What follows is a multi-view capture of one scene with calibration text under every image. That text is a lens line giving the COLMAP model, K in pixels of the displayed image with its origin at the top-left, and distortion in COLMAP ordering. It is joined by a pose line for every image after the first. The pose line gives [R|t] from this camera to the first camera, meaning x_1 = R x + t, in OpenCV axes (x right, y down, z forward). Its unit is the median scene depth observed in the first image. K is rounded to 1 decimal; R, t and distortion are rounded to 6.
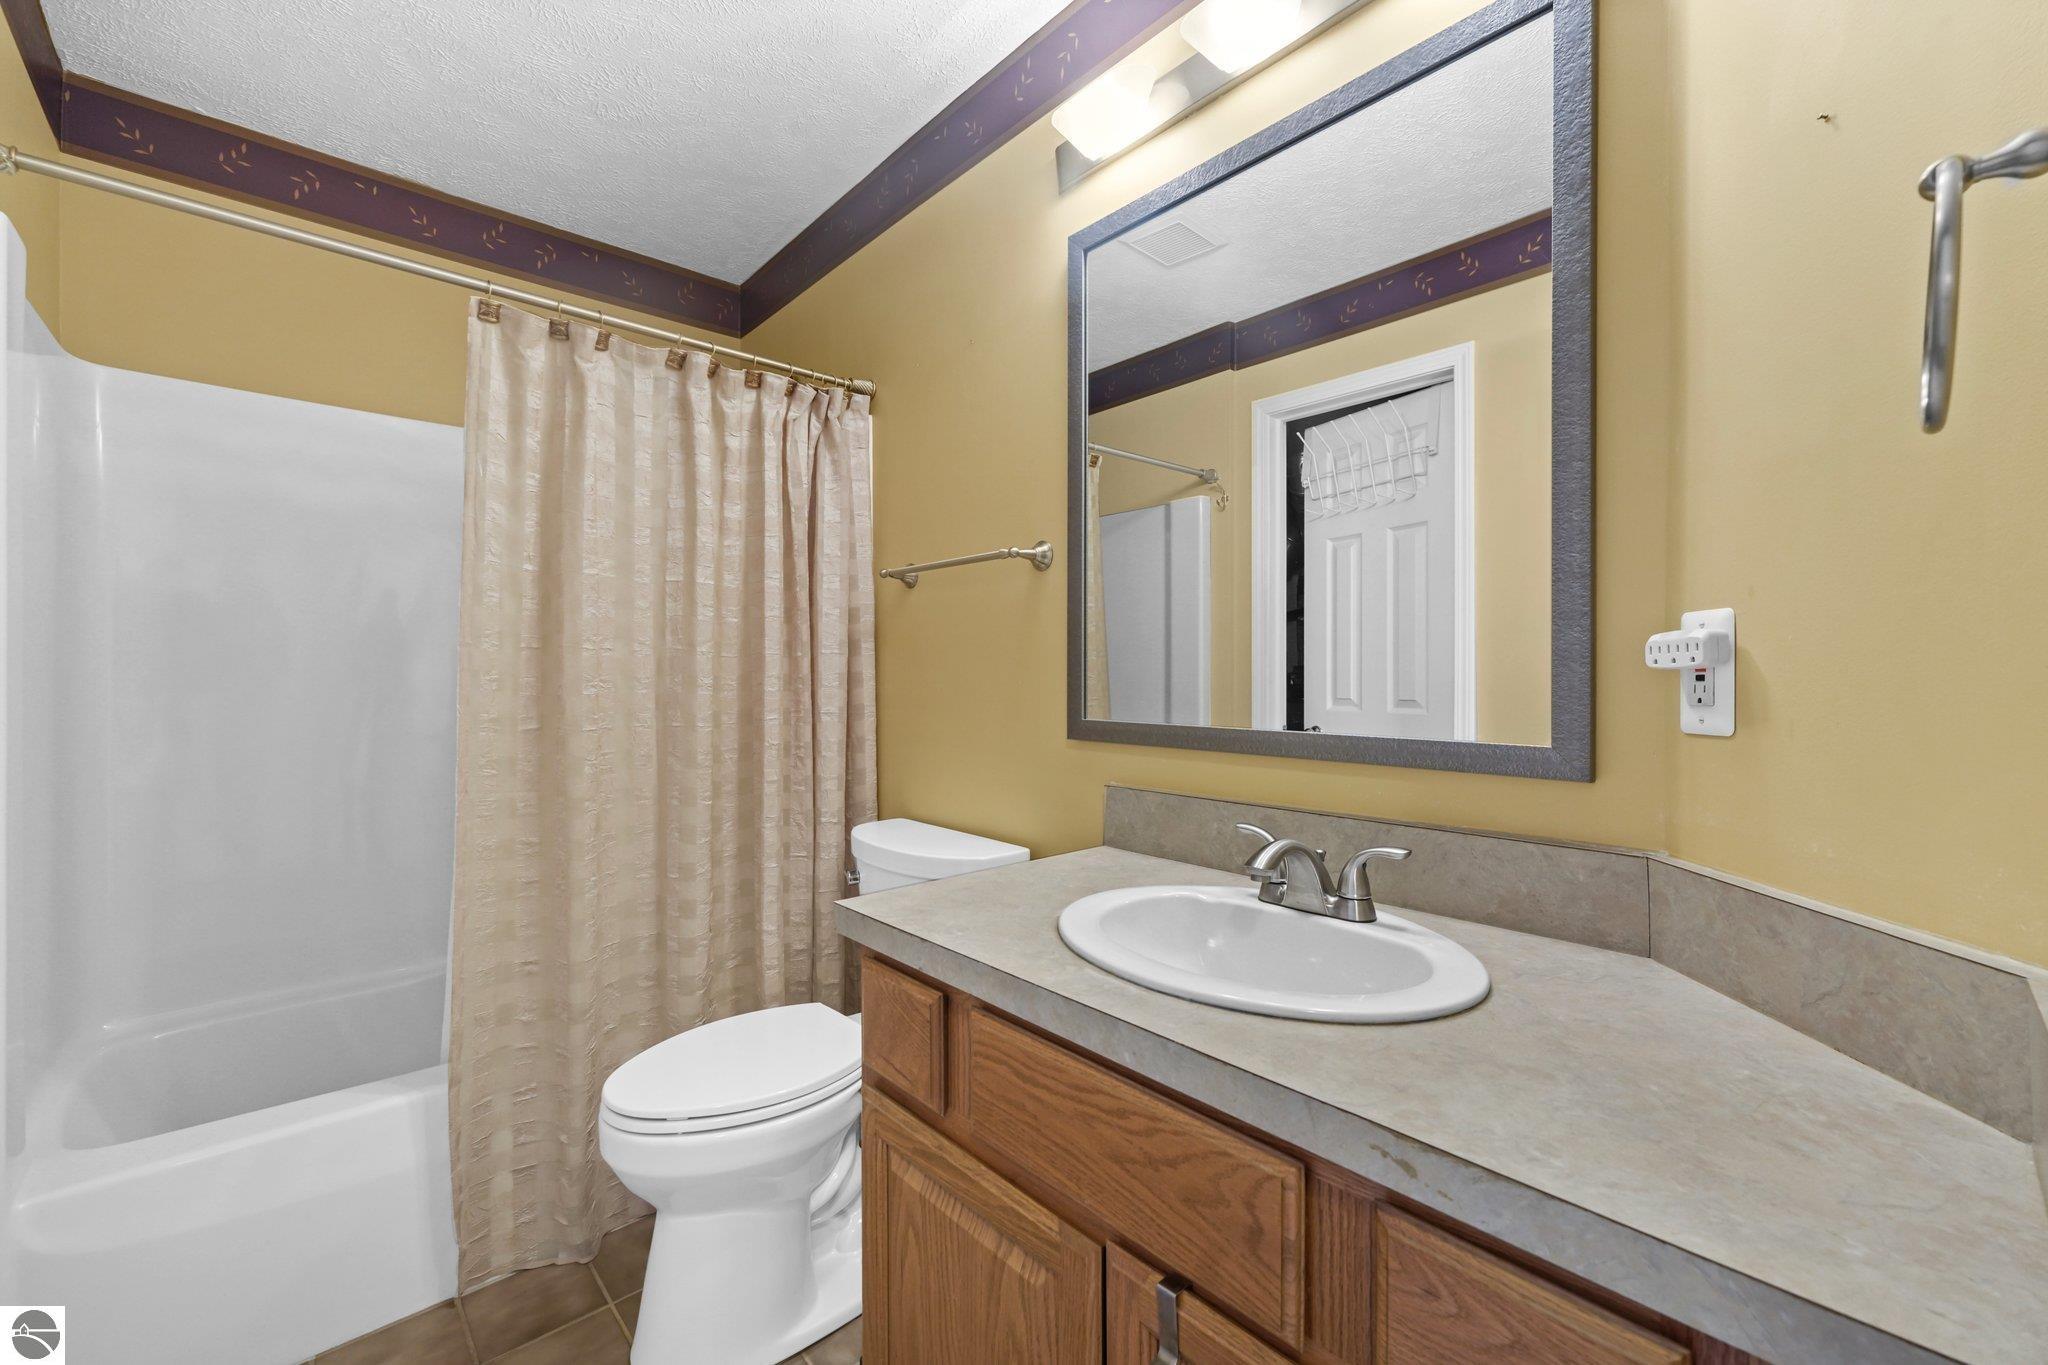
lens RADIAL K [[808.2, 0, 1024.0], [0, 808.2, 682.5], [0, 0, 1]] dist [0.075873, -0.000029]
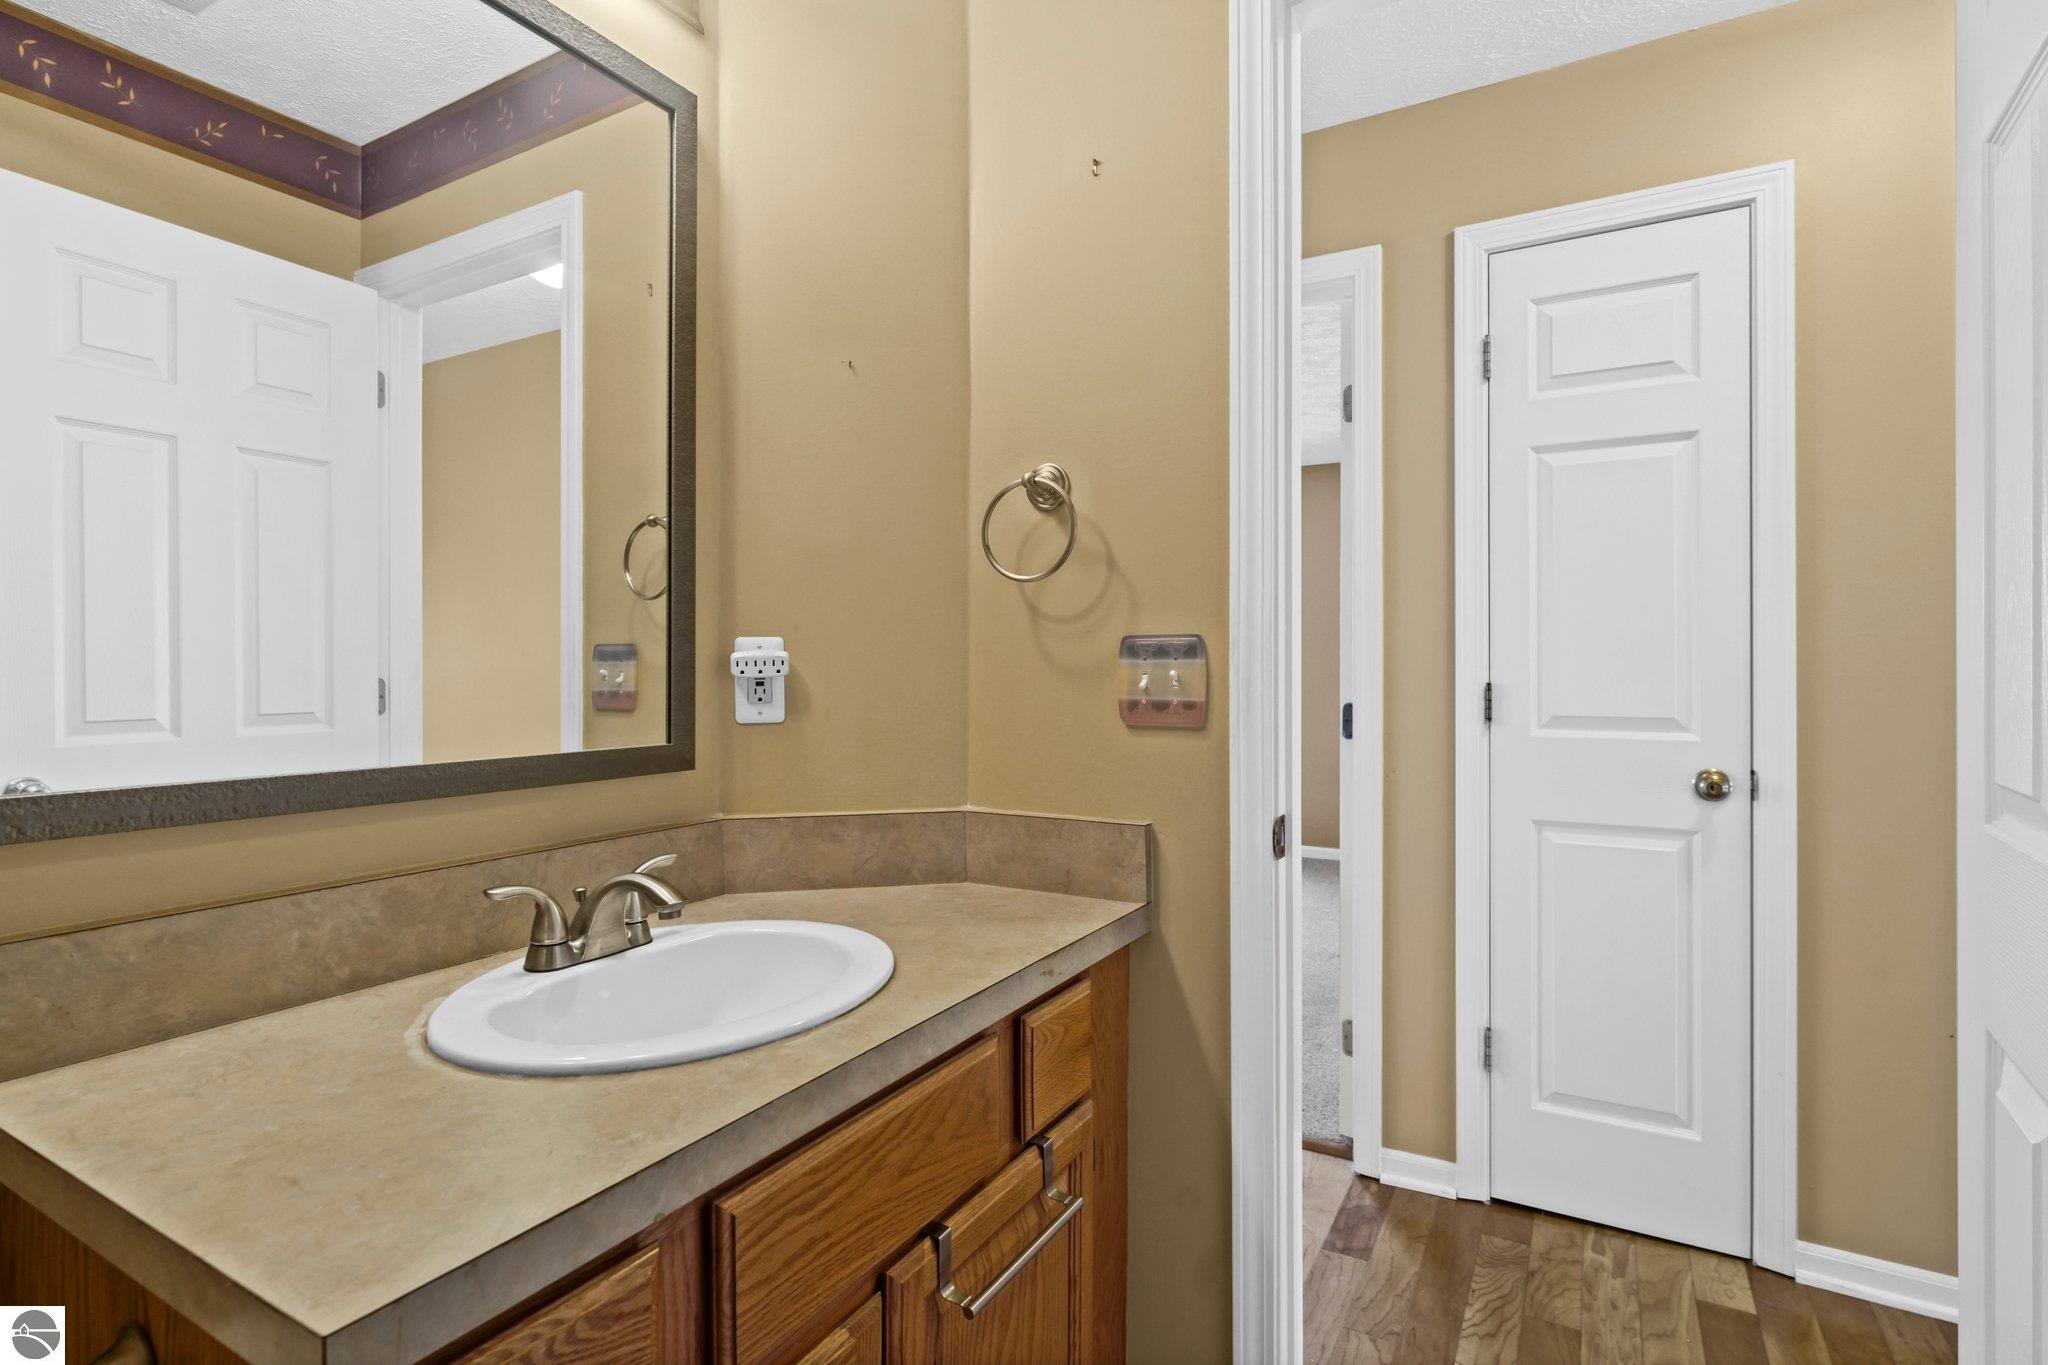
lens RADIAL K [[1024.2, 0, 1024.0], [0, 1024.2, 682.5], [0, 0, 1]] dist [0.040153, 0.000266]
pose [[-0.290735, 0.000121, 0.956804, -0.992969], [0.017984, 0.999824, 0.005338, -0.008606], [-0.956635, 0.018759, -0.290686, 1.090617]]
